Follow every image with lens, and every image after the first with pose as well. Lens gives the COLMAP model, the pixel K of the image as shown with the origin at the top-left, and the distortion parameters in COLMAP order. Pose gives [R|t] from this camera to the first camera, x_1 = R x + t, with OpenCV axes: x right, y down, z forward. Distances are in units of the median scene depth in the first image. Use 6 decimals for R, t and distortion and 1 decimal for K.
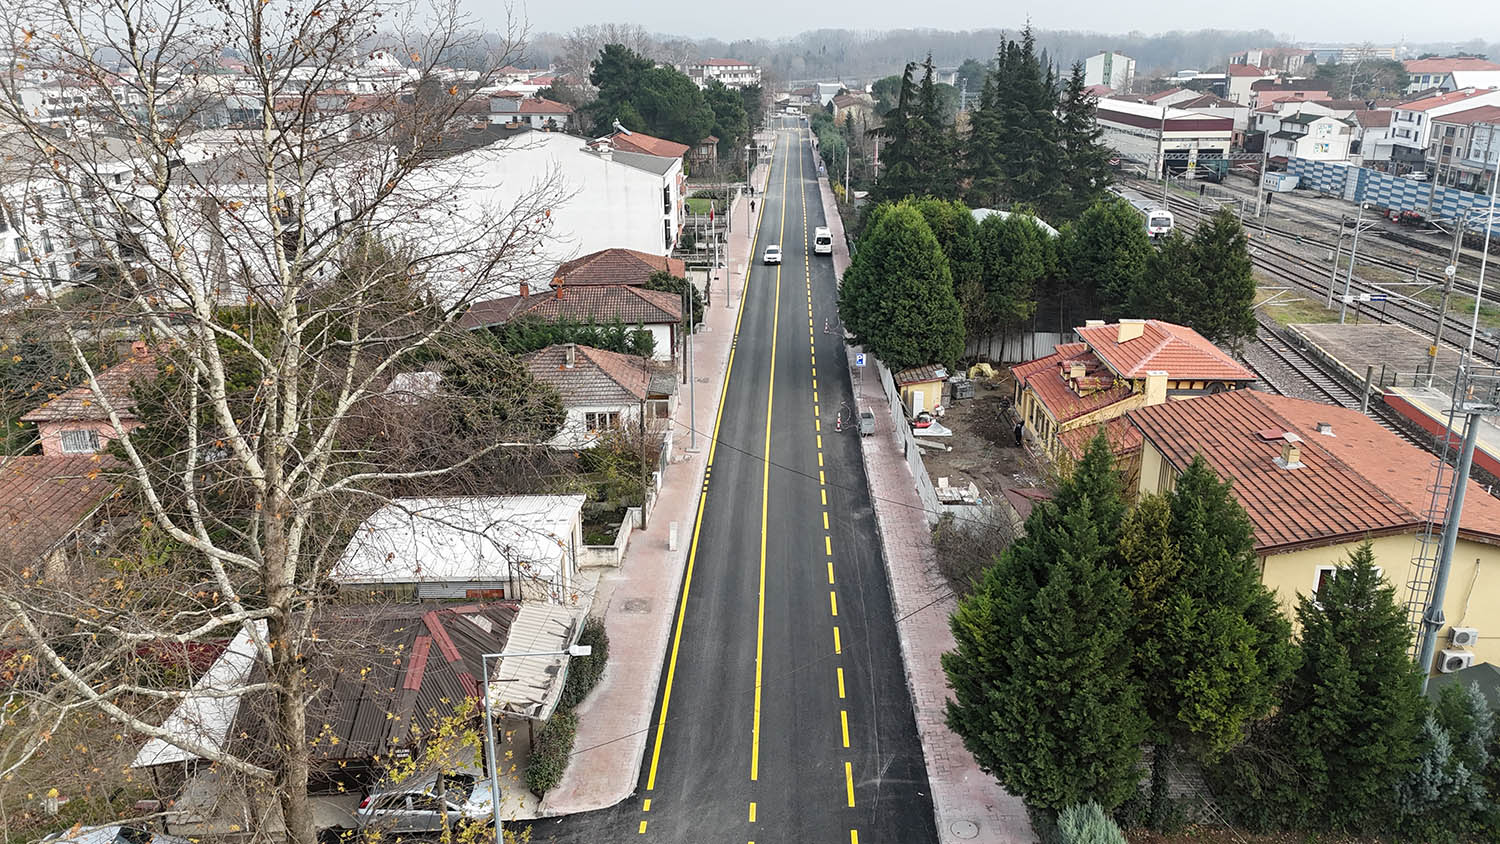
lens RADIAL K [[1015.0, 0, 771.7], [0, 1015.0, 373.3], [0, 0, 1]] dist [0.102290, -0.108933]
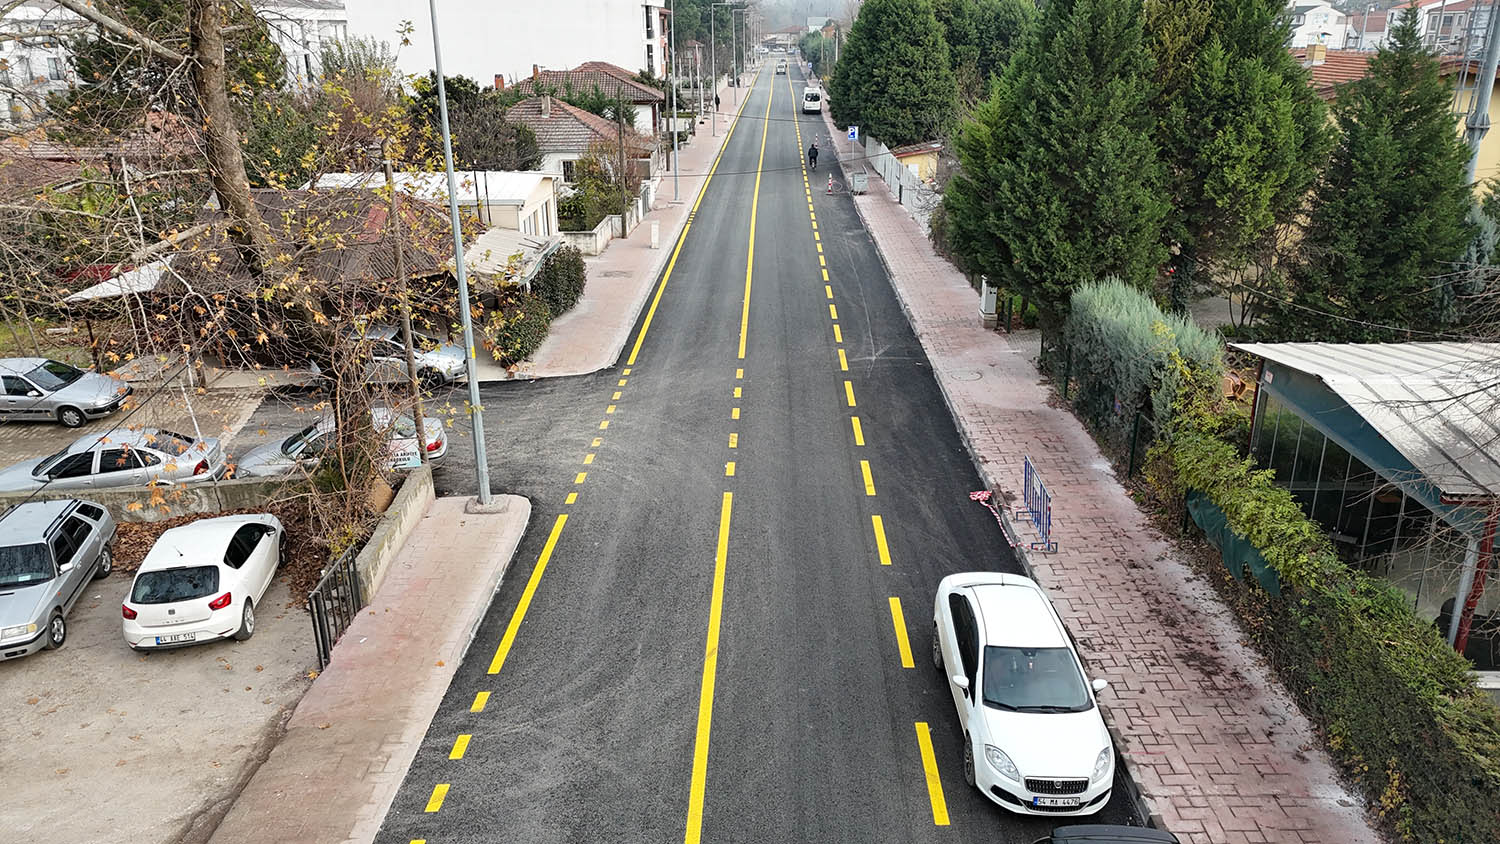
lens RADIAL K [[1015.0, 0, 771.7], [0, 1015.0, 373.3], [0, 0, 1]] dist [0.102290, -0.108933]
pose [[0.999928, -0.005290, 0.010803, 0.000389], [0.005074, 0.999790, 0.019866, 0.269348], [-0.010906, -0.019809, 0.999744, 0.051240]]
